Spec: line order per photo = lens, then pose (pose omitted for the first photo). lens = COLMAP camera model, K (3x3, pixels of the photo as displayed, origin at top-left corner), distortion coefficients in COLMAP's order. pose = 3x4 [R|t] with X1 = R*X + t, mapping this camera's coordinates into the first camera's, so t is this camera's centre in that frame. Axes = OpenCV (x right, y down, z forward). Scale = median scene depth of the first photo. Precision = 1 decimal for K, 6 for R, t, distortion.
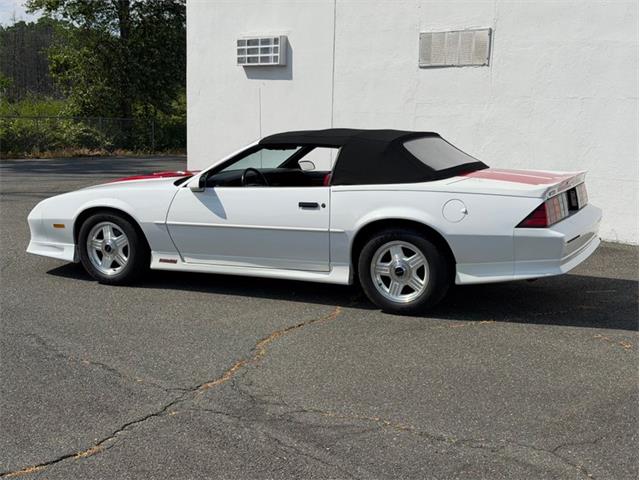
lens RADIAL K [[891.5, 0, 320.0], [0, 891.5, 240.0], [0, 0, 1]] dist [0.191597, -0.343568]
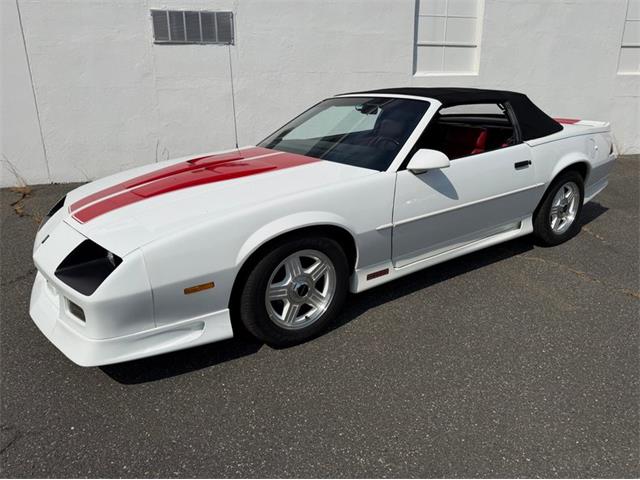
lens RADIAL K [[453.5, 0, 320.0], [0, 453.5, 240.0], [0, 0, 1]] dist [0.041667, -0.057048]
pose [[0.479416, -0.285581, 0.829822, -0.501112], [0.152722, 0.958292, 0.241561, -0.103278], [-0.864197, 0.010923, 0.503035, 0.857419]]
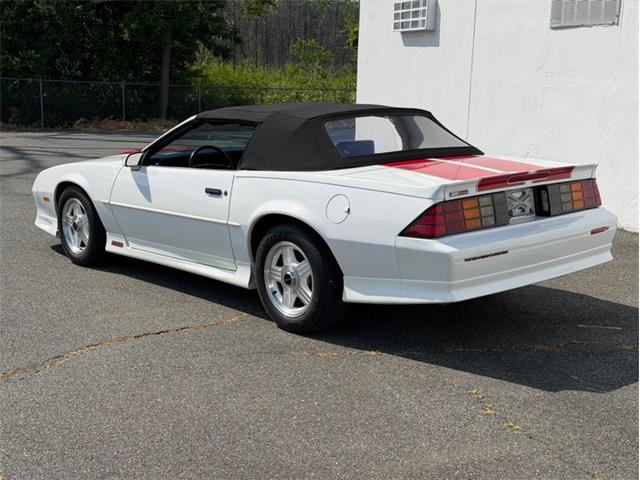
lens RADIAL K [[891.5, 0, 320.0], [0, 891.5, 240.0], [0, 0, 1]] dist [0.191597, -0.343568]
pose [[0.928342, 0.069604, -0.365154, 0.361632], [-0.058305, 0.997419, 0.041892, -0.031800], [0.367127, -0.017600, 0.930004, 0.221154]]
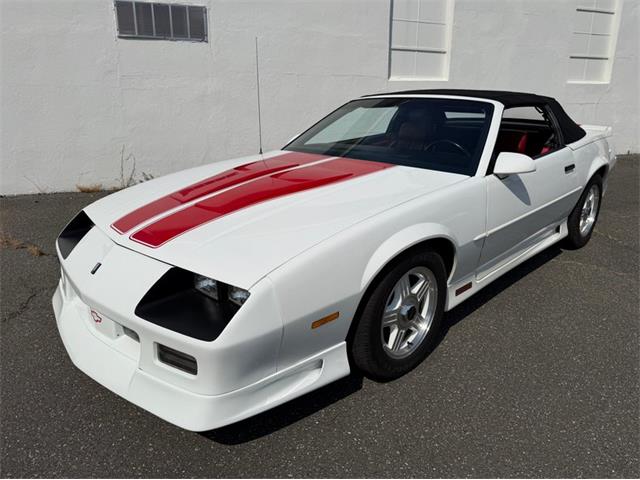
lens RADIAL K [[453.5, 0, 320.0], [0, 453.5, 240.0], [0, 0, 1]] dist [0.041667, -0.057048]
pose [[0.326624, -0.290902, 0.899274, -0.511331], [0.147871, 0.955468, 0.255372, -0.118270], [-0.933515, 0.049566, 0.355095, 0.983331]]
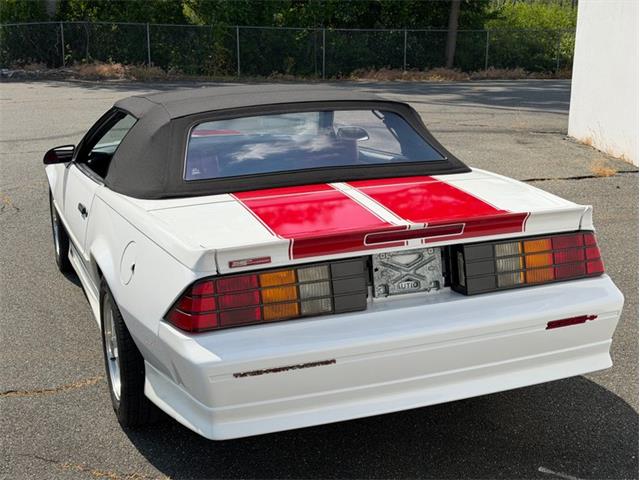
lens RADIAL K [[891.5, 0, 320.0], [0, 891.5, 240.0], [0, 0, 1]] dist [0.191597, -0.343568]
pose [[0.729346, 0.153800, -0.666634, 0.500186], [-0.087810, 0.987389, 0.131731, -0.107722], [0.678487, -0.037541, 0.733653, 0.582458]]
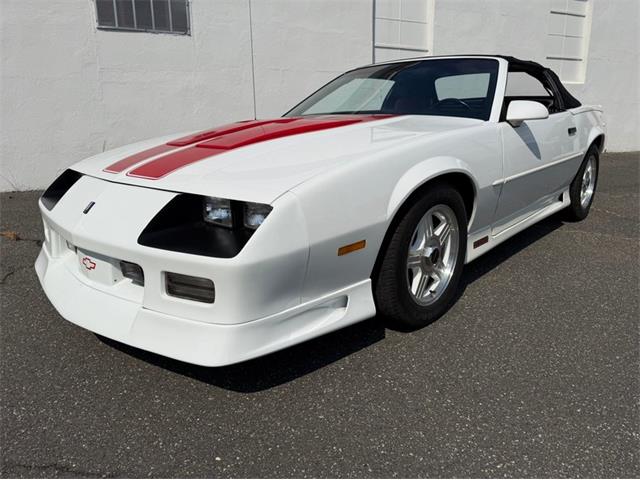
lens RADIAL K [[453.5, 0, 320.0], [0, 453.5, 240.0], [0, 0, 1]] dist [0.041667, -0.057048]
pose [[0.275148, -0.256202, 0.926636, -0.511307], [0.162081, 0.962404, 0.217964, -0.069613], [-0.947641, 0.090218, 0.306330, 1.015424]]
